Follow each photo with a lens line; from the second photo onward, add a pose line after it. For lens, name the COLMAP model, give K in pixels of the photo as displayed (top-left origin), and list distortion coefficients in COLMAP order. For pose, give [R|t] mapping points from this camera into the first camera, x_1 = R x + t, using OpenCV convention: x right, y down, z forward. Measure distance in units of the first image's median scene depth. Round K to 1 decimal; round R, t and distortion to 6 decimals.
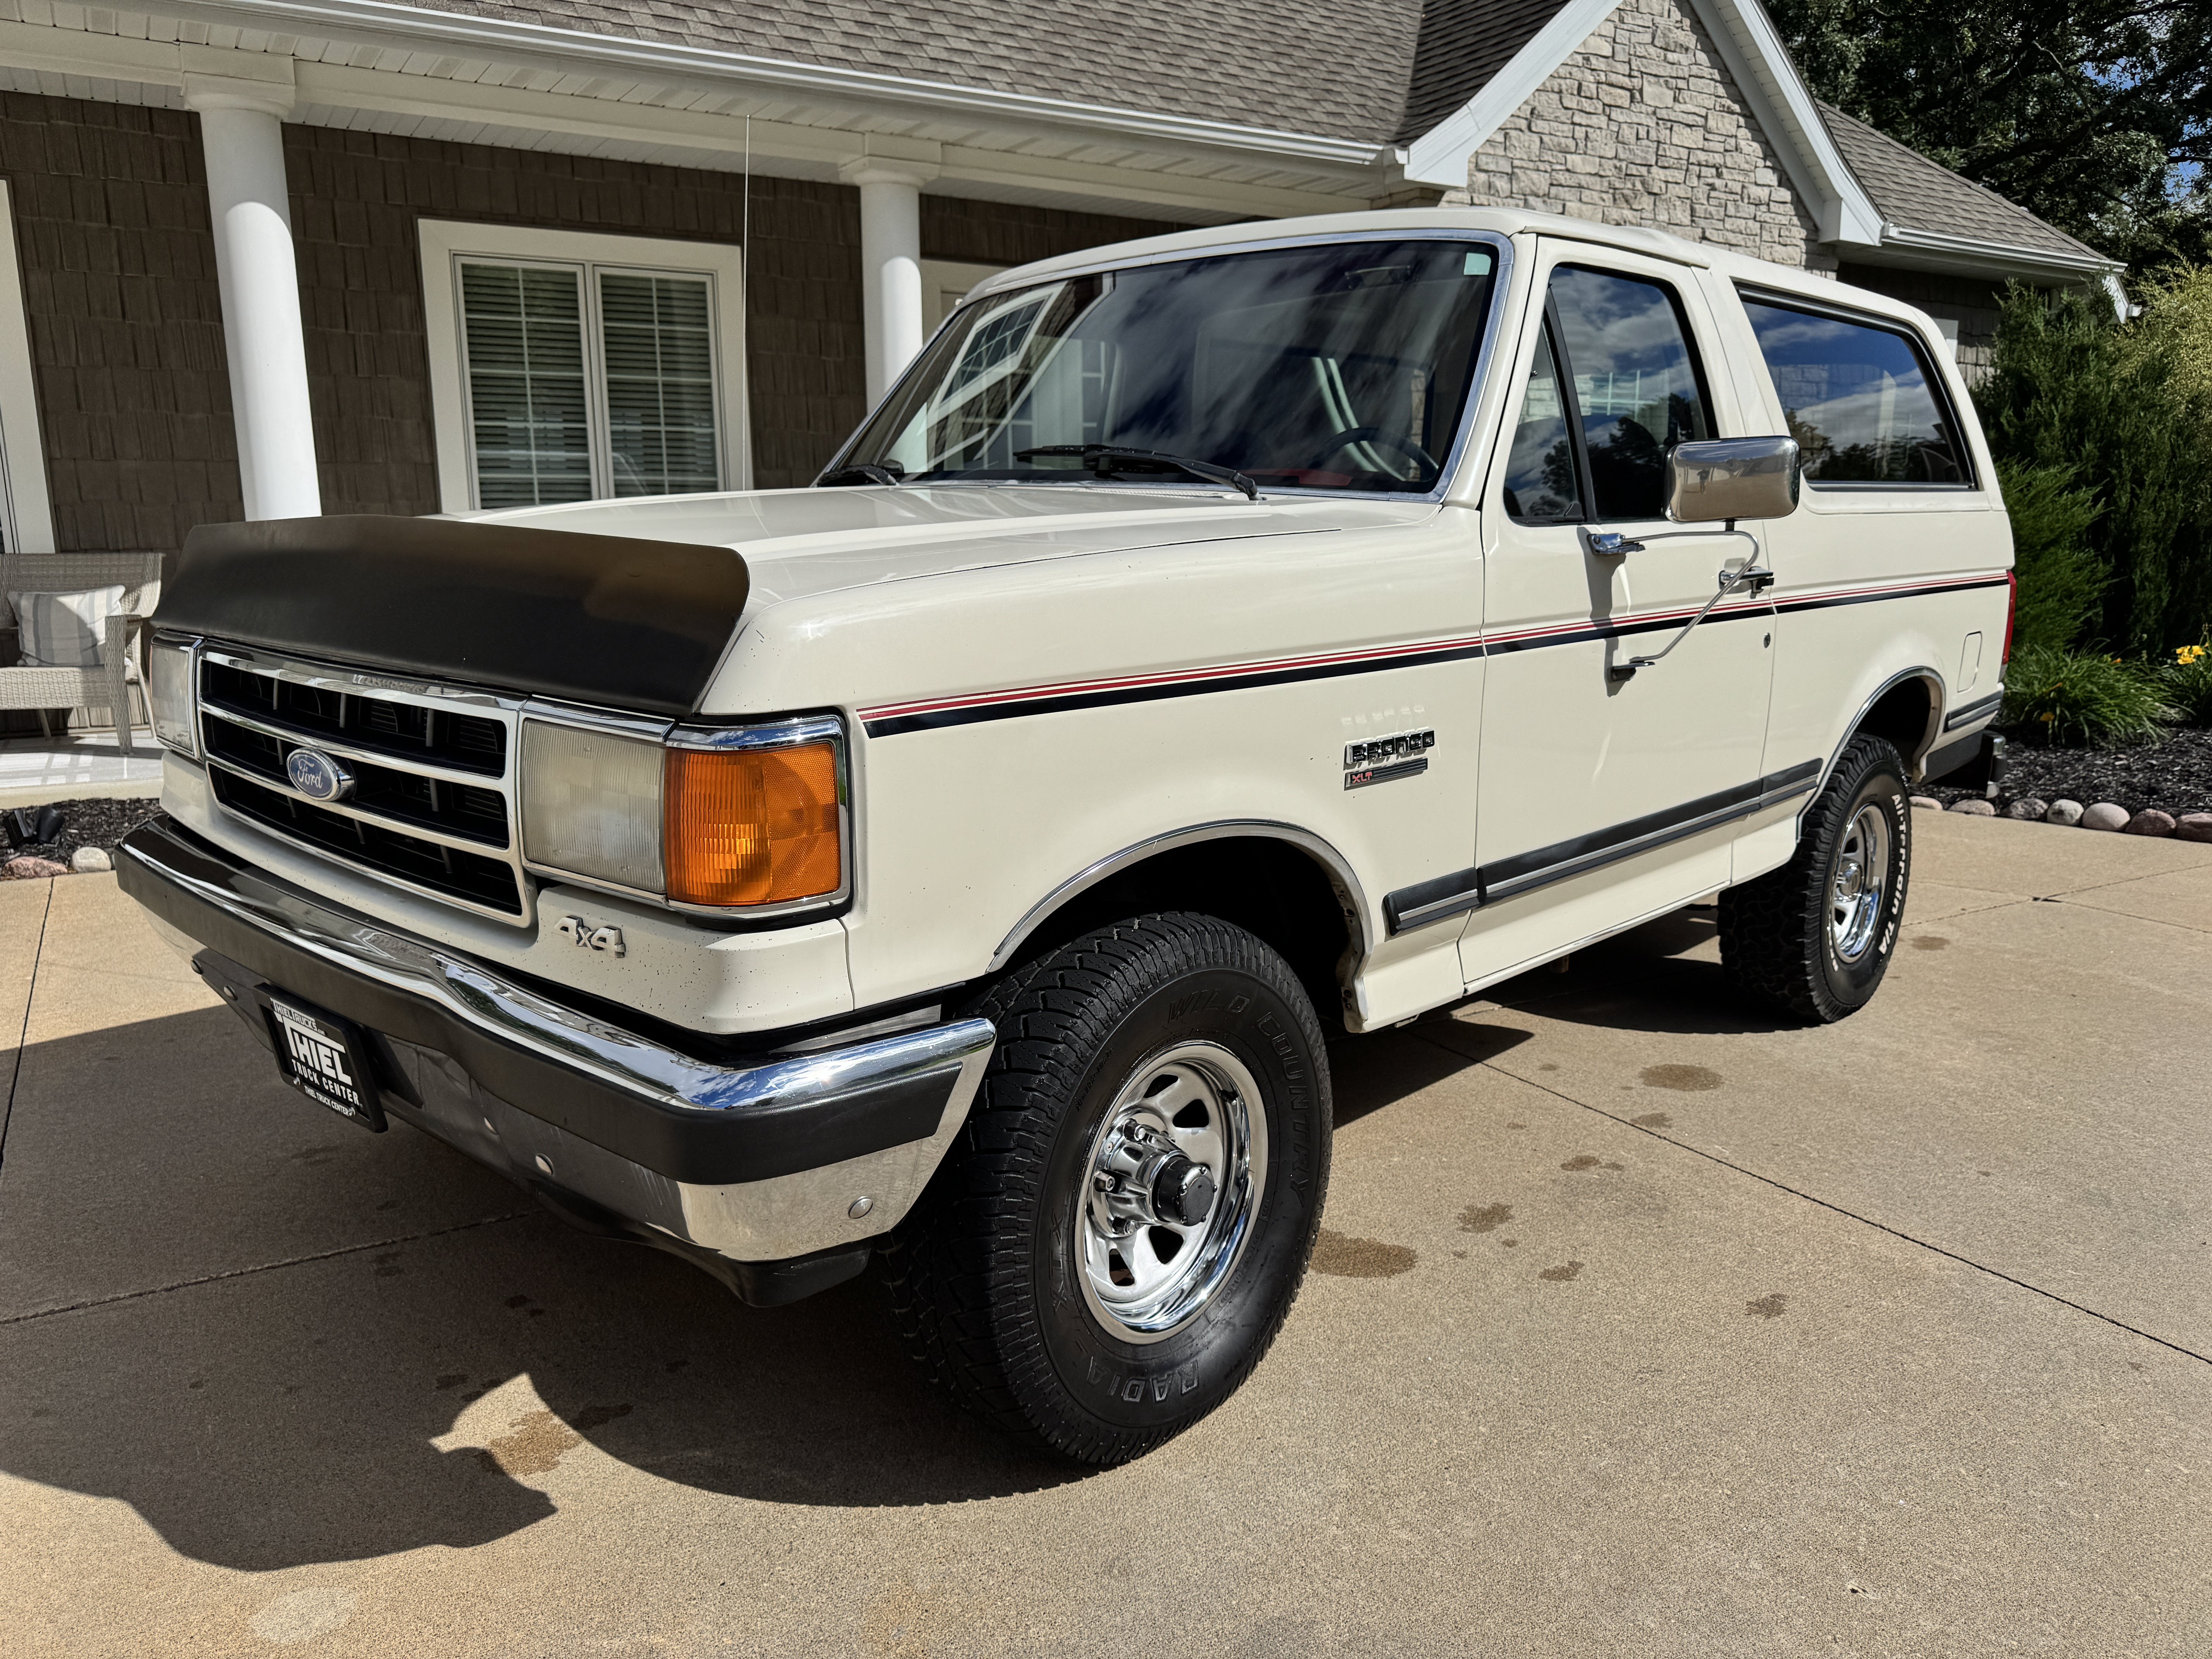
lens RADIAL K [[1577.1, 0, 1109.6], [0, 1577.1, 831.7], [0, 0, 1]] dist [0.026486, -0.029592]
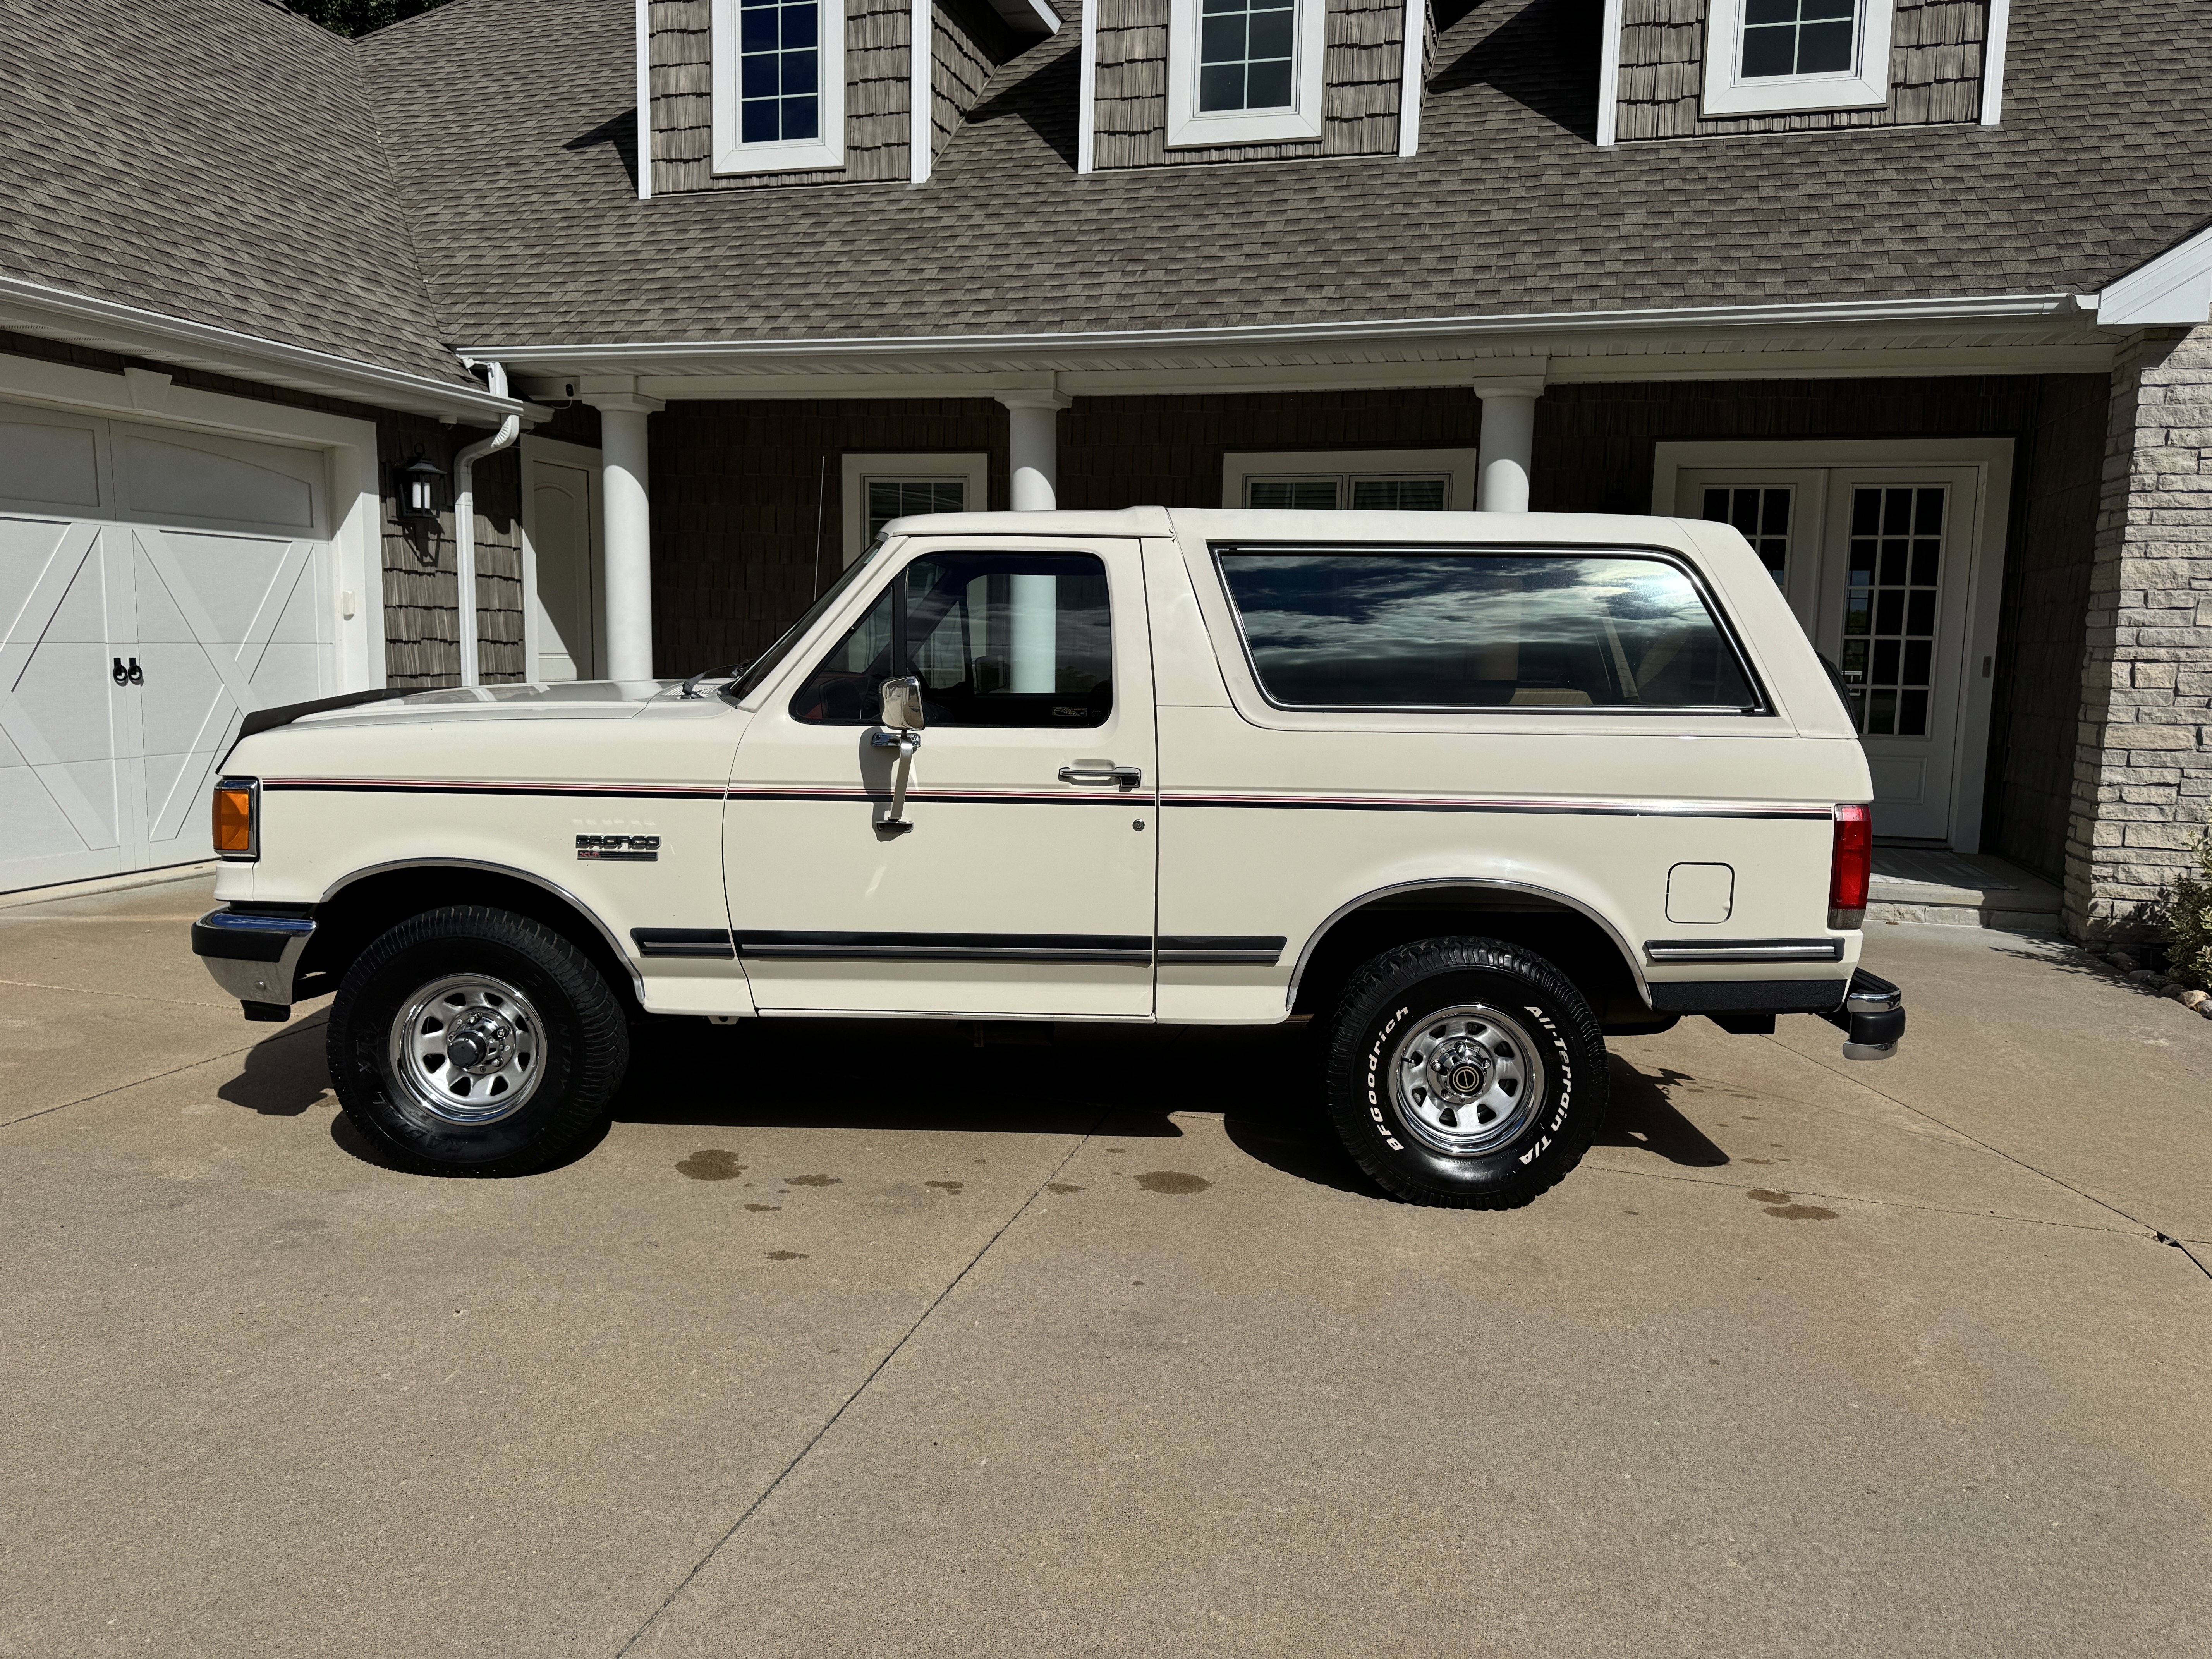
lens RADIAL K [[1577.1, 0, 1115.7], [0, 1577.1, 840.6], [0, 0, 1]] dist [0.026486, -0.029592]
pose [[0.679820, 0.112279, -0.724733, 1.190018], [-0.167778, 0.985814, -0.004654, -0.090503], [0.713929, 0.124758, 0.689014, 0.116836]]
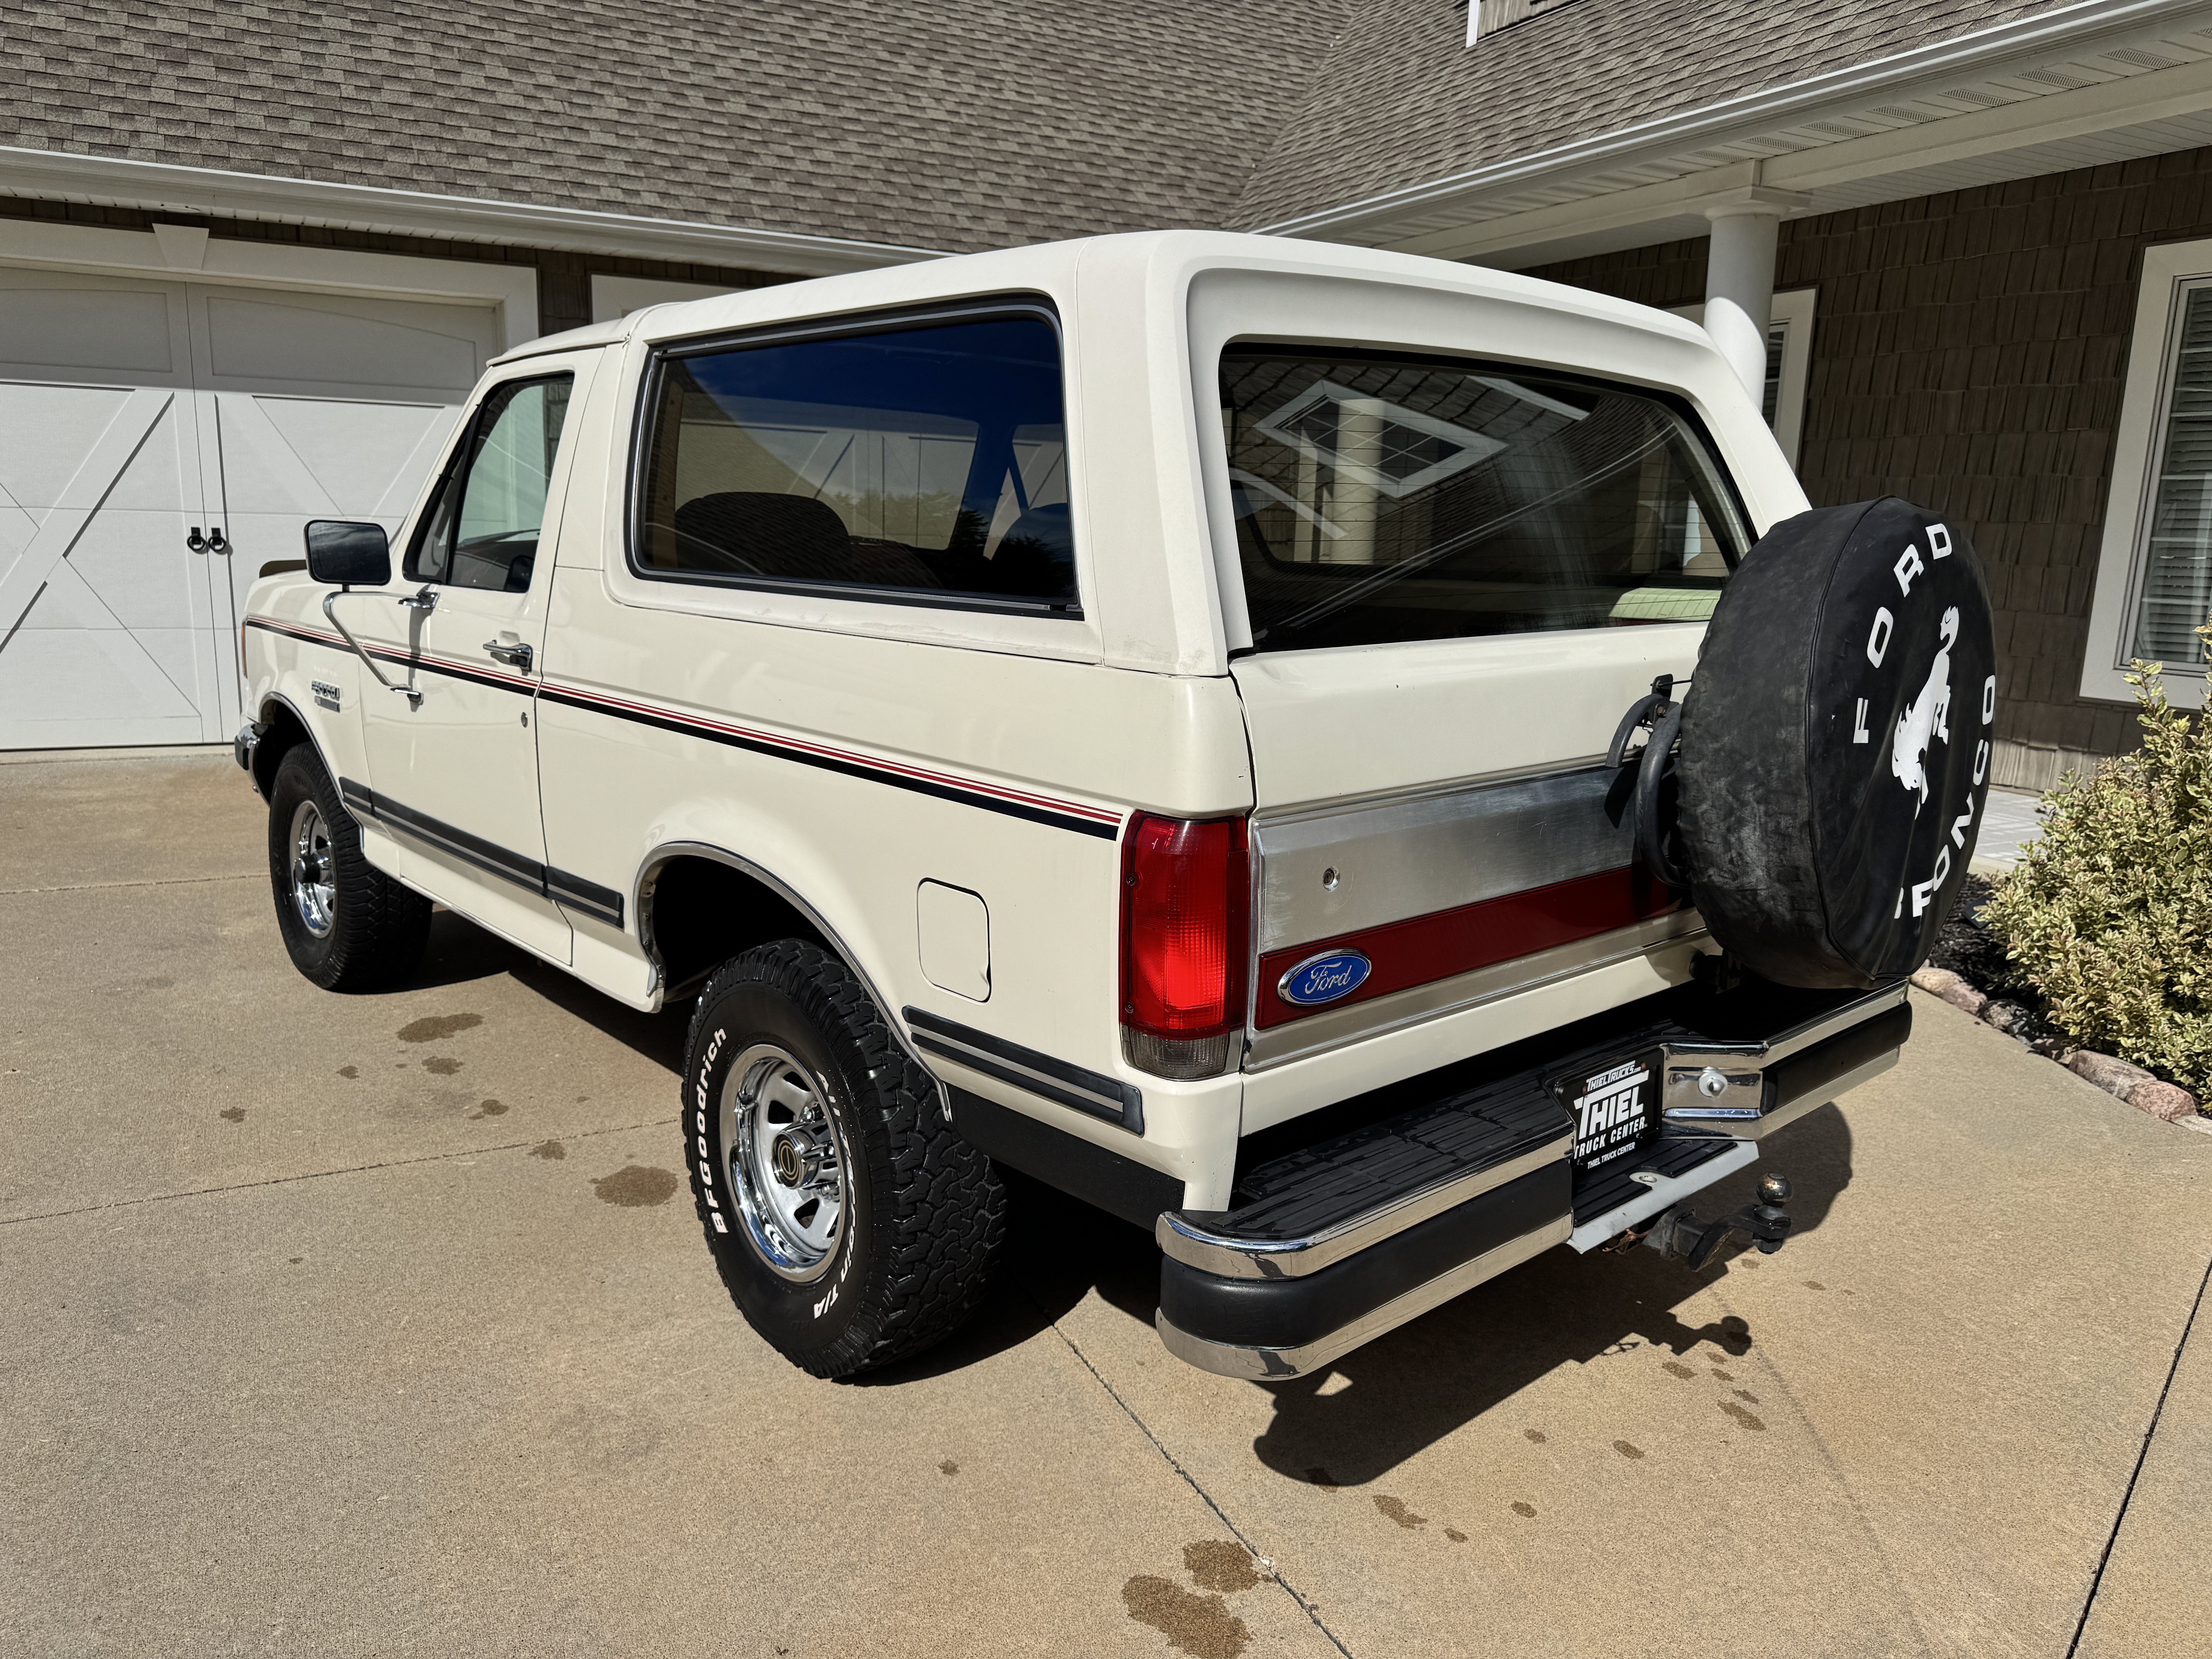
lens RADIAL K [[1577.1, 0, 1098.4], [0, 1577.1, 834.7], [0, 0, 1]] dist [0.026486, -0.029592]
pose [[-0.087882, 0.197456, -0.976365, 1.239677], [-0.224443, 0.951028, 0.212534, -0.312084], [0.970516, 0.237816, -0.039261, 1.276473]]
